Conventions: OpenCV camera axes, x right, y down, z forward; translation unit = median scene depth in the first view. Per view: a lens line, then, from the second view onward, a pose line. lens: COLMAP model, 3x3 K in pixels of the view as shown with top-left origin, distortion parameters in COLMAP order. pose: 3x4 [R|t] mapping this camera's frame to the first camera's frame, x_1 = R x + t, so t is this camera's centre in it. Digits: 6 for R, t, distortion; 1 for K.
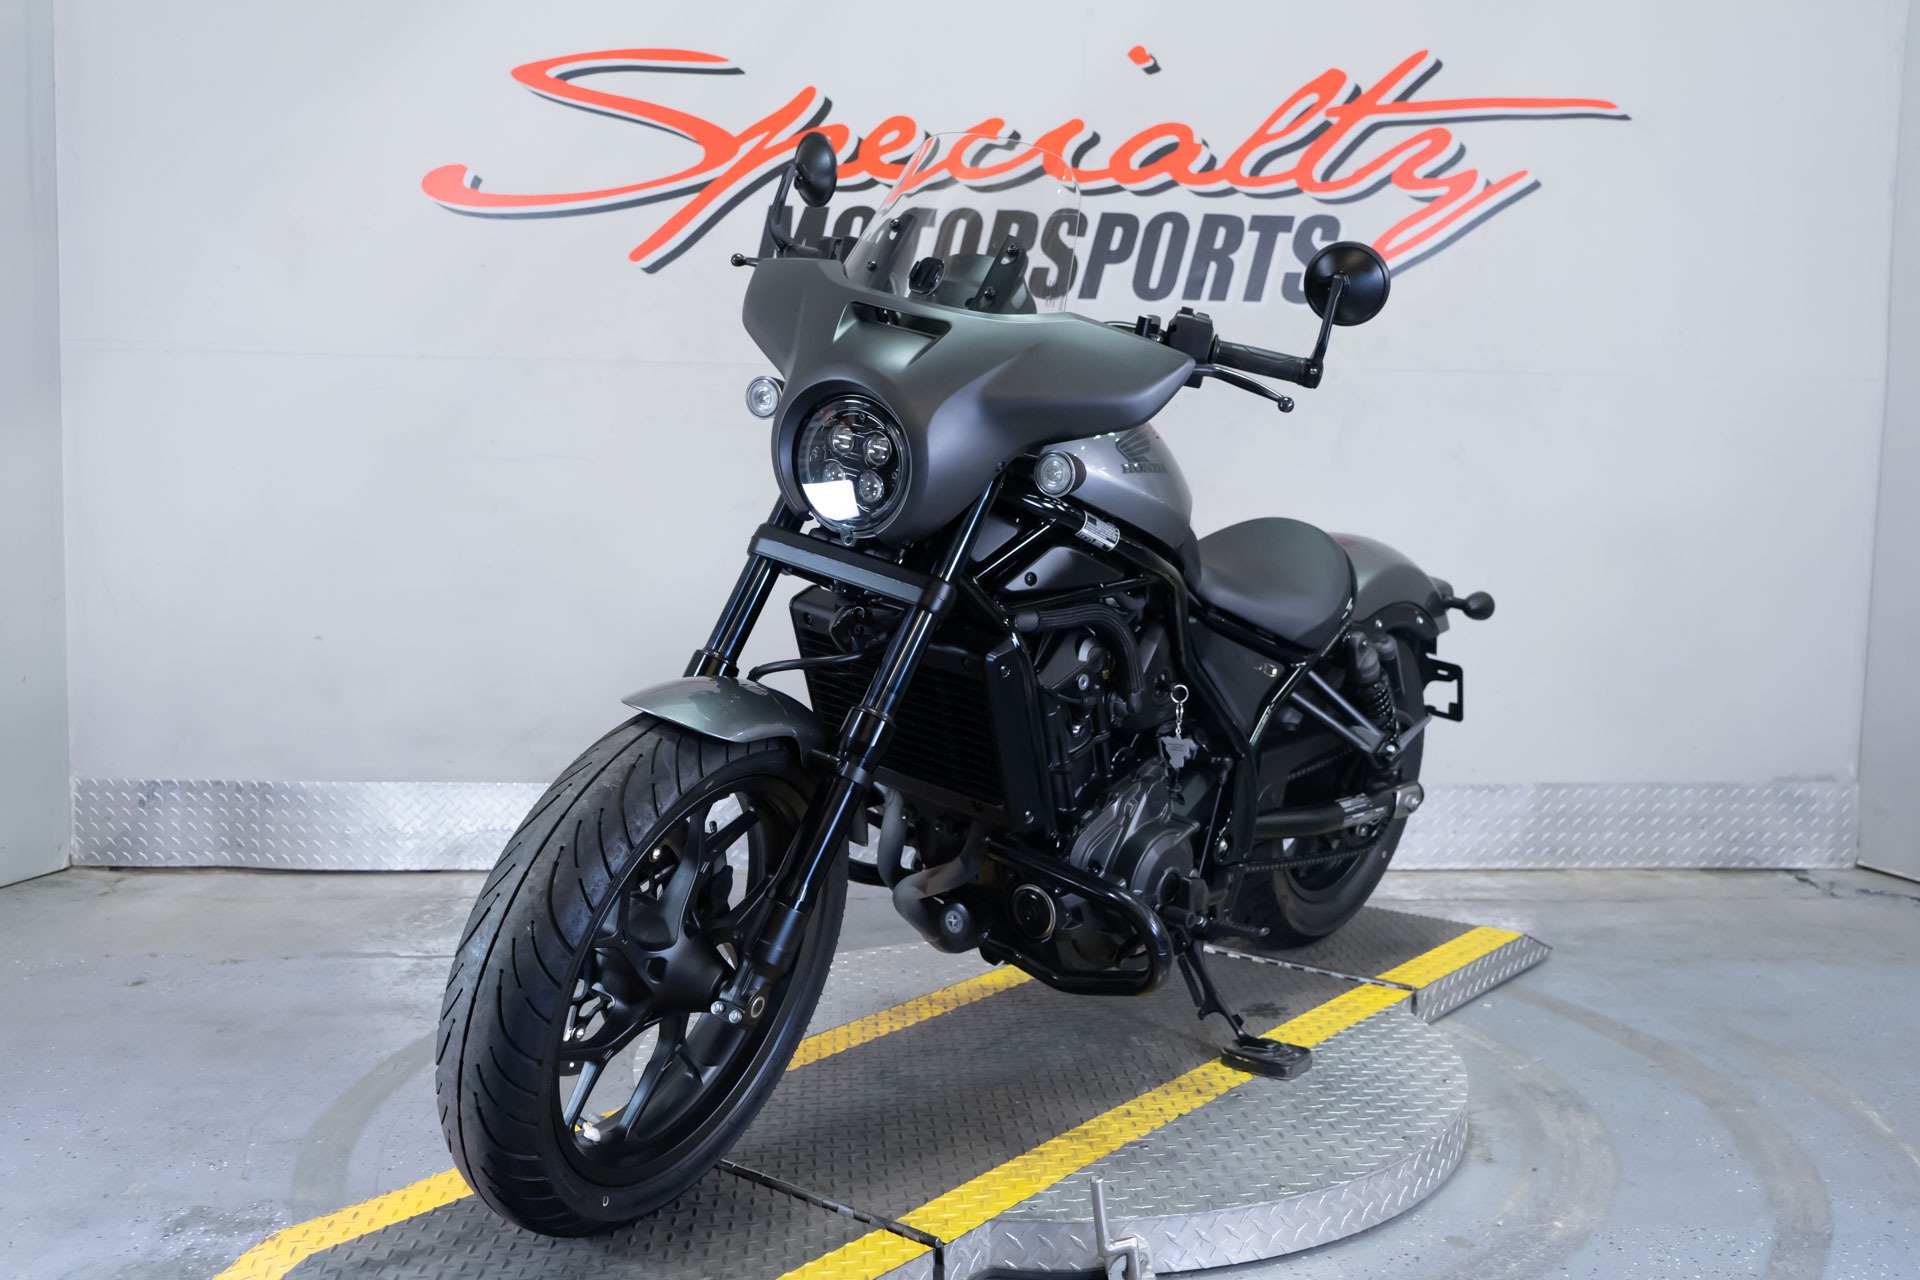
lens RADIAL K [[1858.8, 0, 961.9], [0, 1858.8, 630.4], [0, 0, 1]] dist [0.001571, 0.000000]
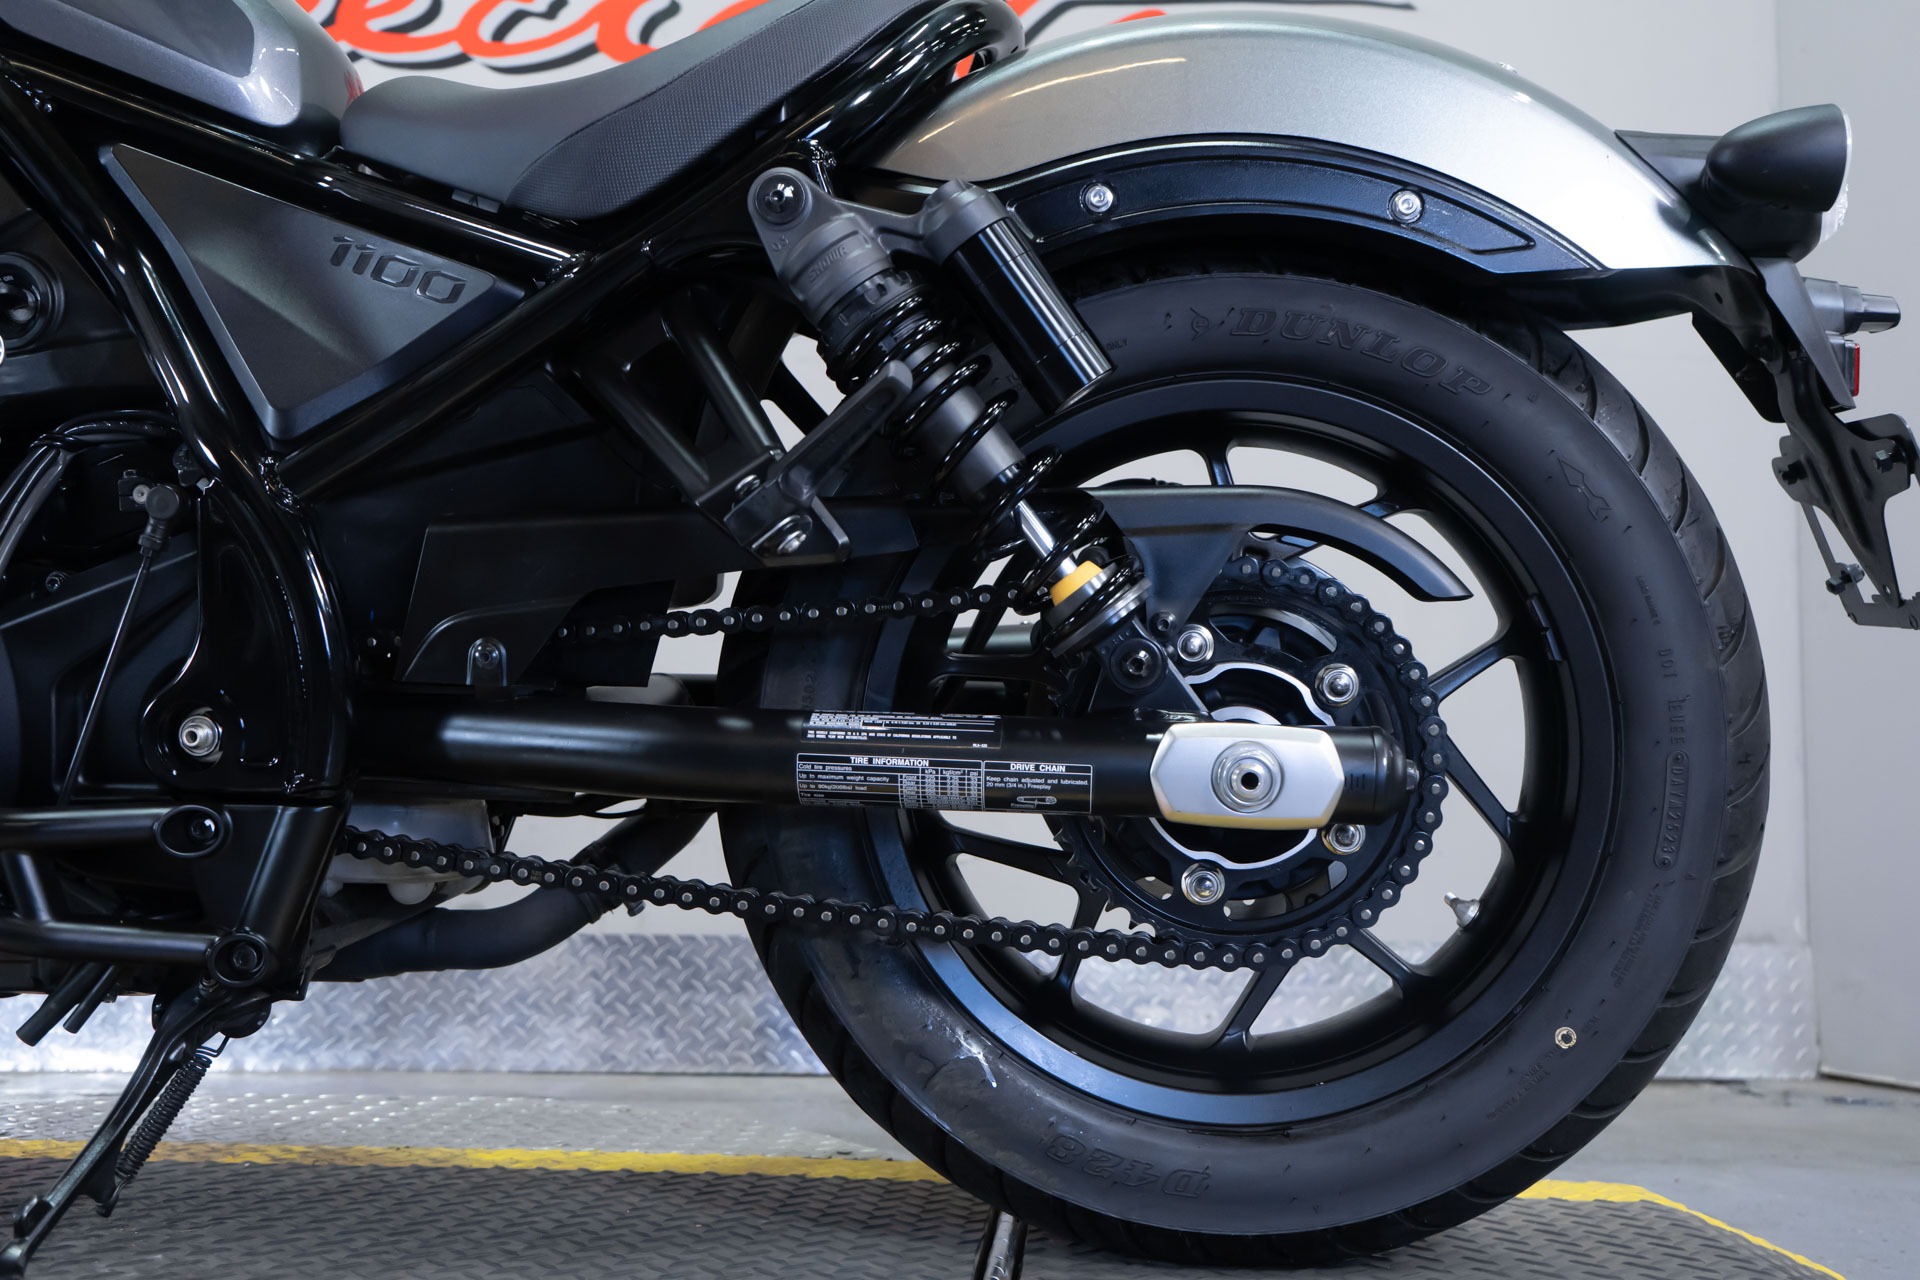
lens RADIAL K [[1799.3, 0, 979.8], [0, 1799.3, 632.6], [0, 0, 1]] dist [0.007858, 0.000000]
pose [[0.999157, 0.013366, 0.038824, 0.164703], [-0.004585, 0.975938, -0.218001, 0.118764], [-0.040804, 0.217639, 0.975176, 0.372118]]
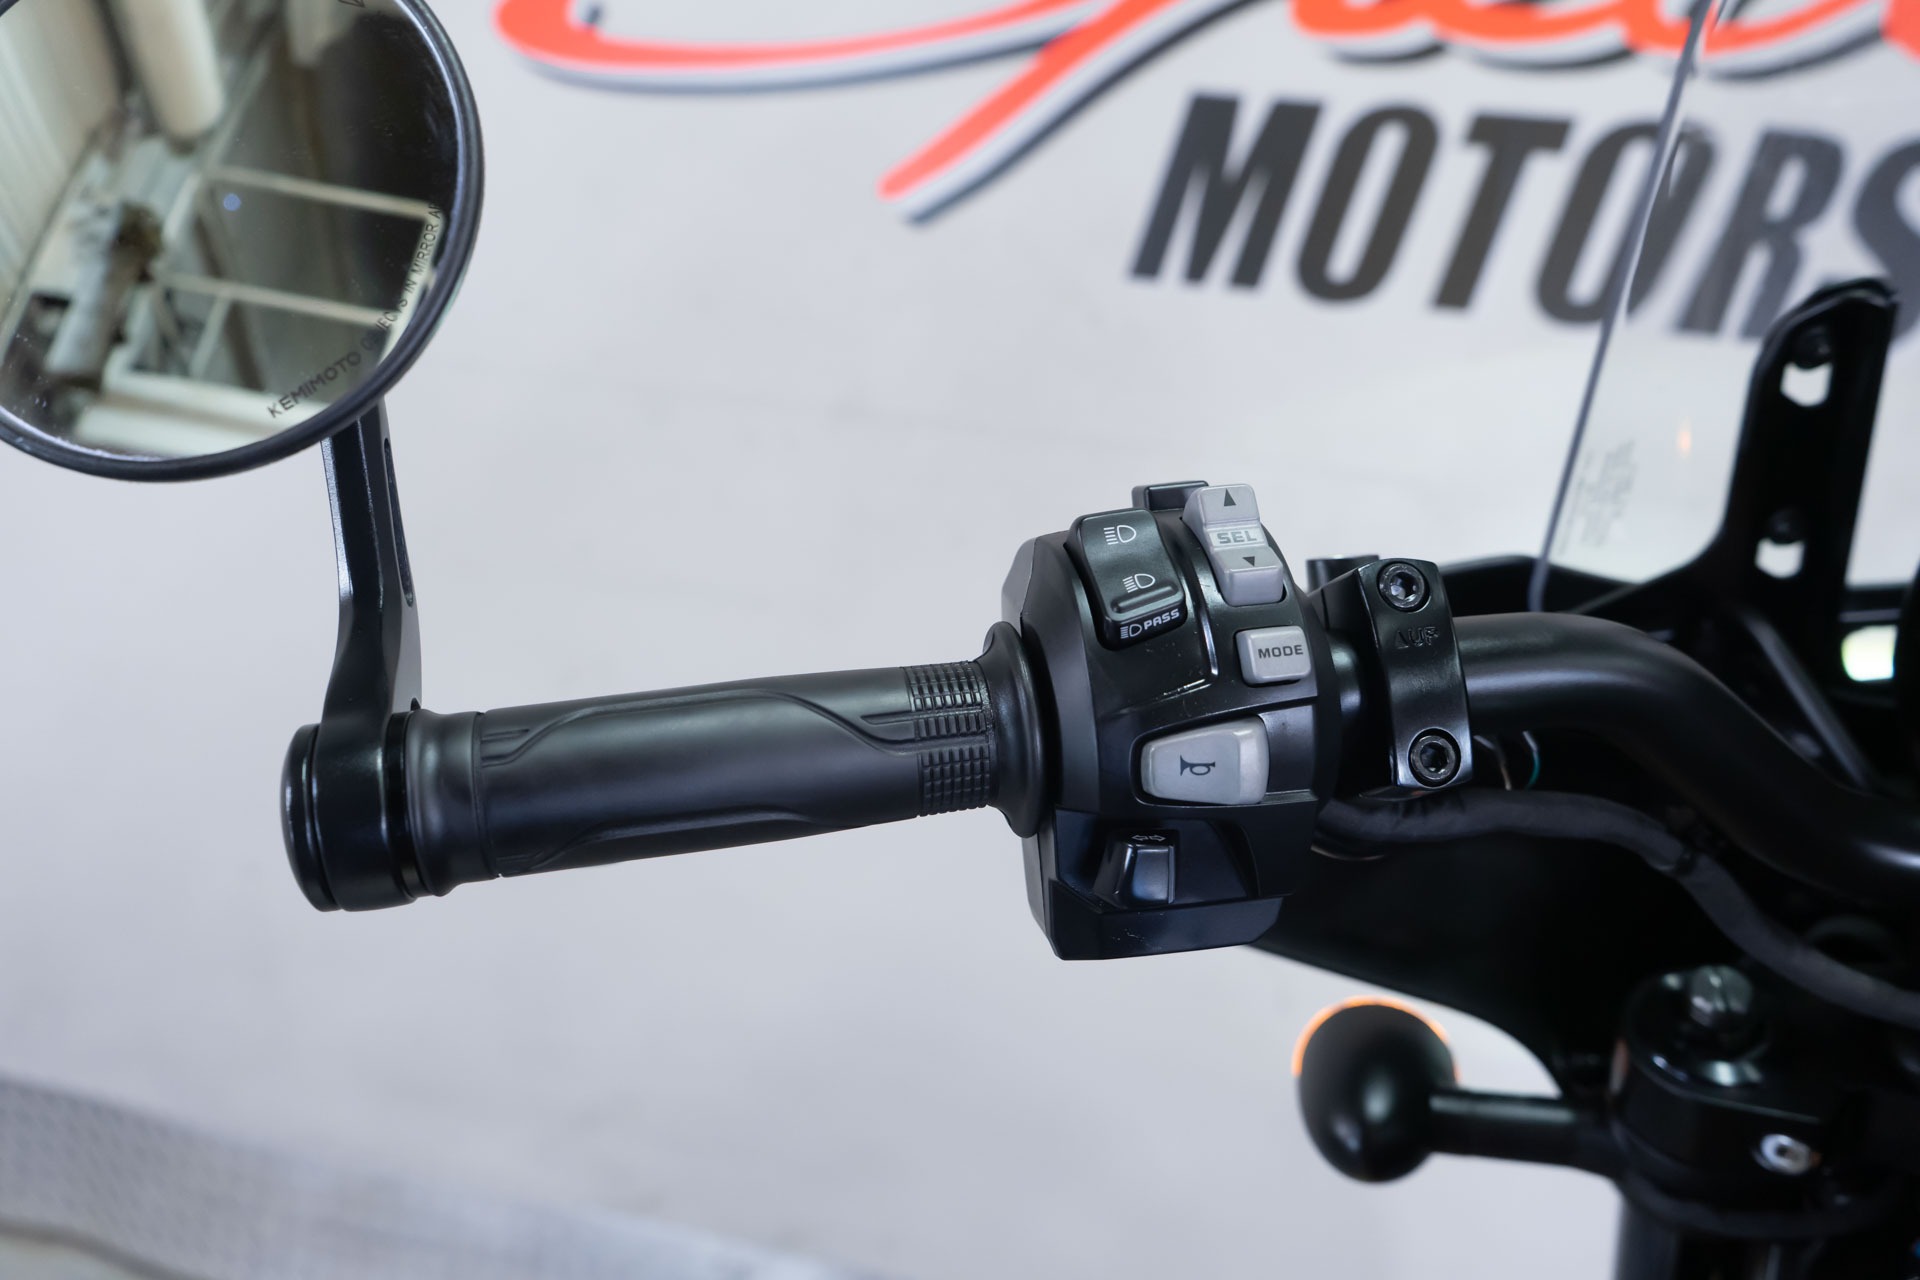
lens RADIAL K [[1575.3, 0, 950.7], [0, 1575.3, 640.3], [0, 0, 1]] dist [-0.019063, 0.030559]
pose [[0.963484, 0.127321, -0.235560, -0.053370], [-0.121139, 0.991805, 0.040593, -0.106221], [0.238798, -0.010575, 0.971012, 0.617793]]
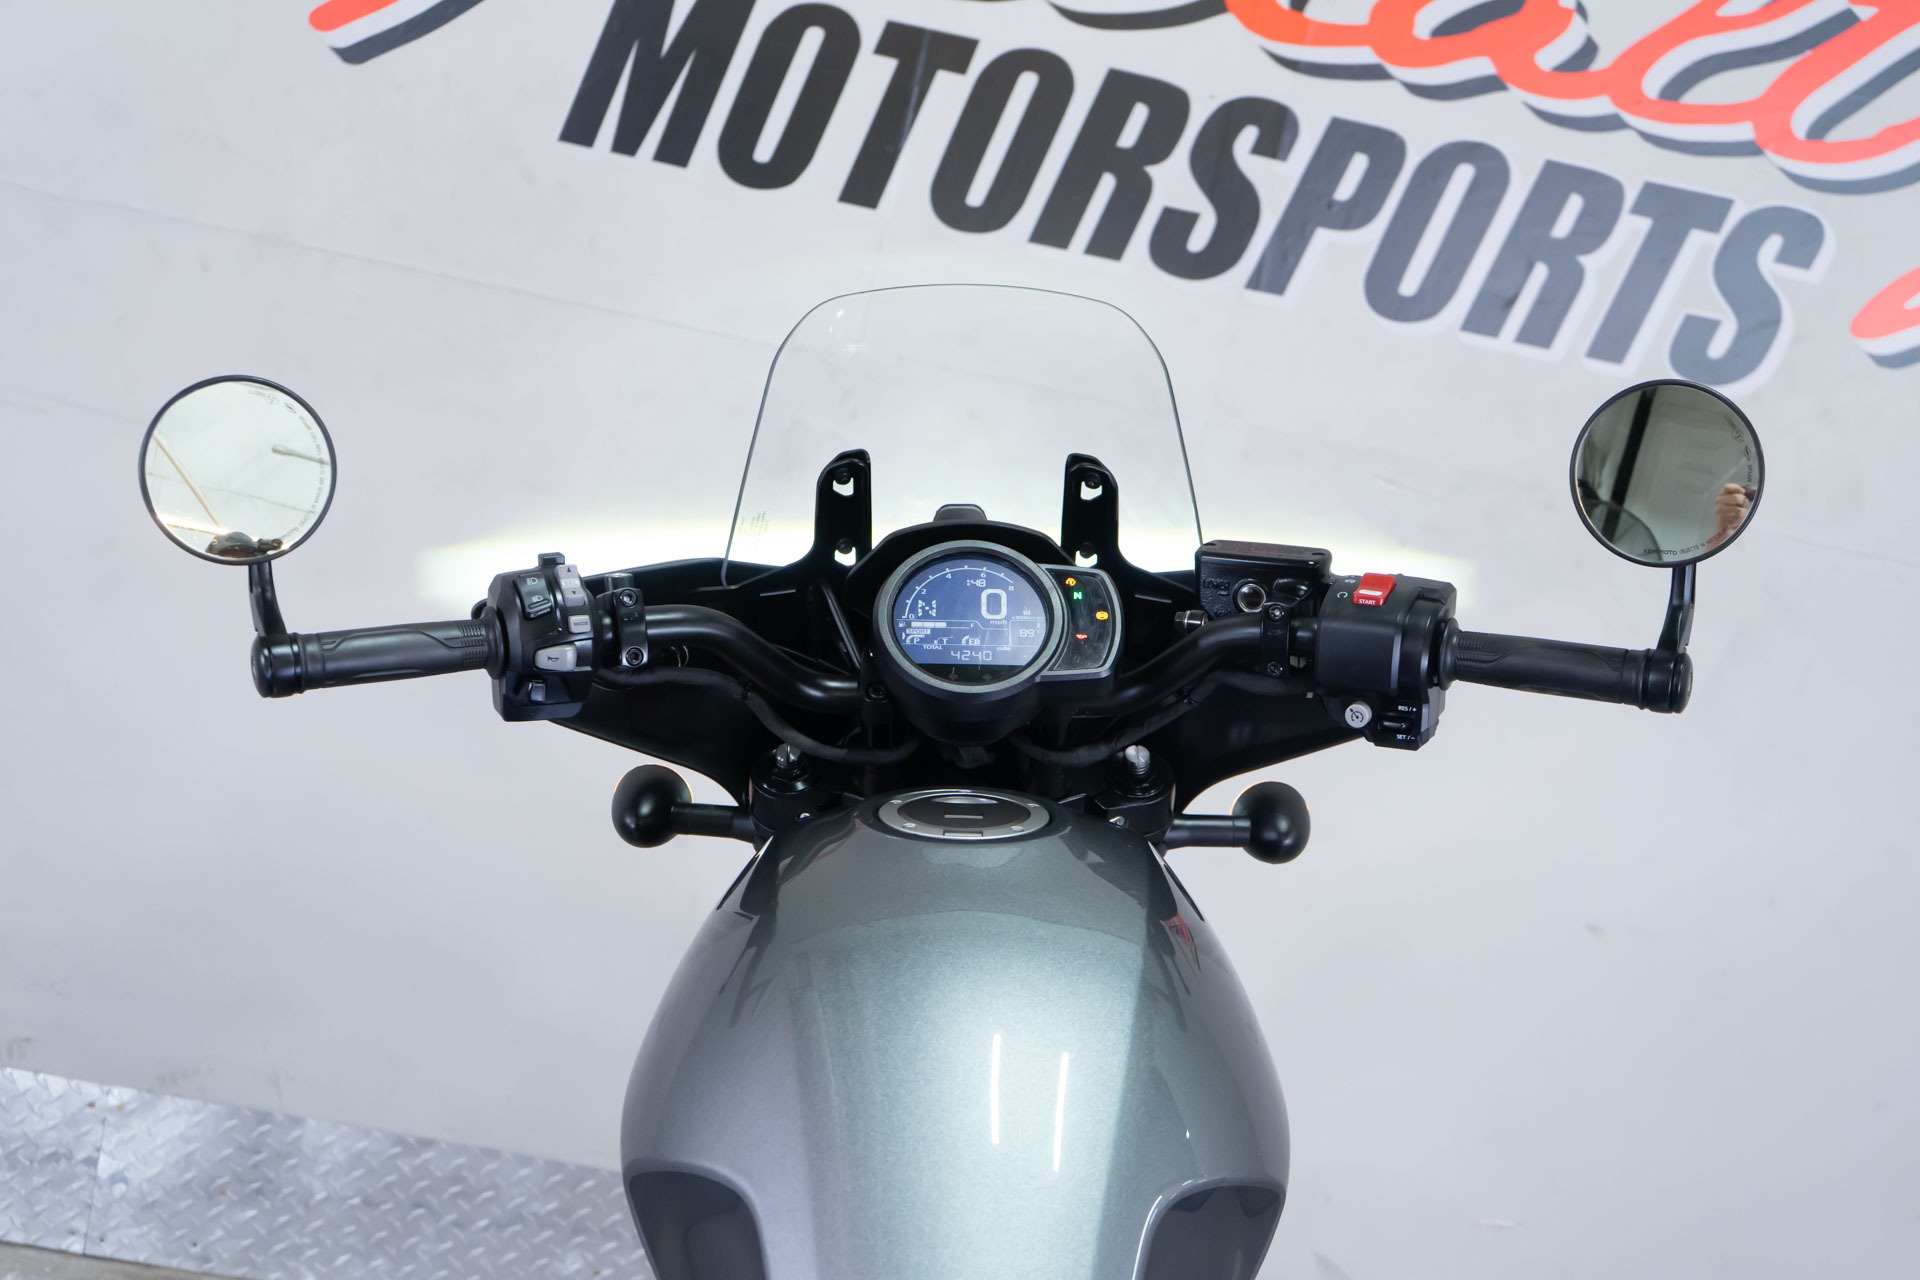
lens RADIAL K [[2683.0, 0, 957.6], [0, 2683.0, 648.1], [0, 0, 1]] dist [0.027834, 0.000000]
pose [[0.982596, 0.182073, 0.036800, -0.017461], [-0.185092, 0.976407, 0.111225, -0.152336], [-0.015680, -0.116101, 0.993114, 0.317726]]
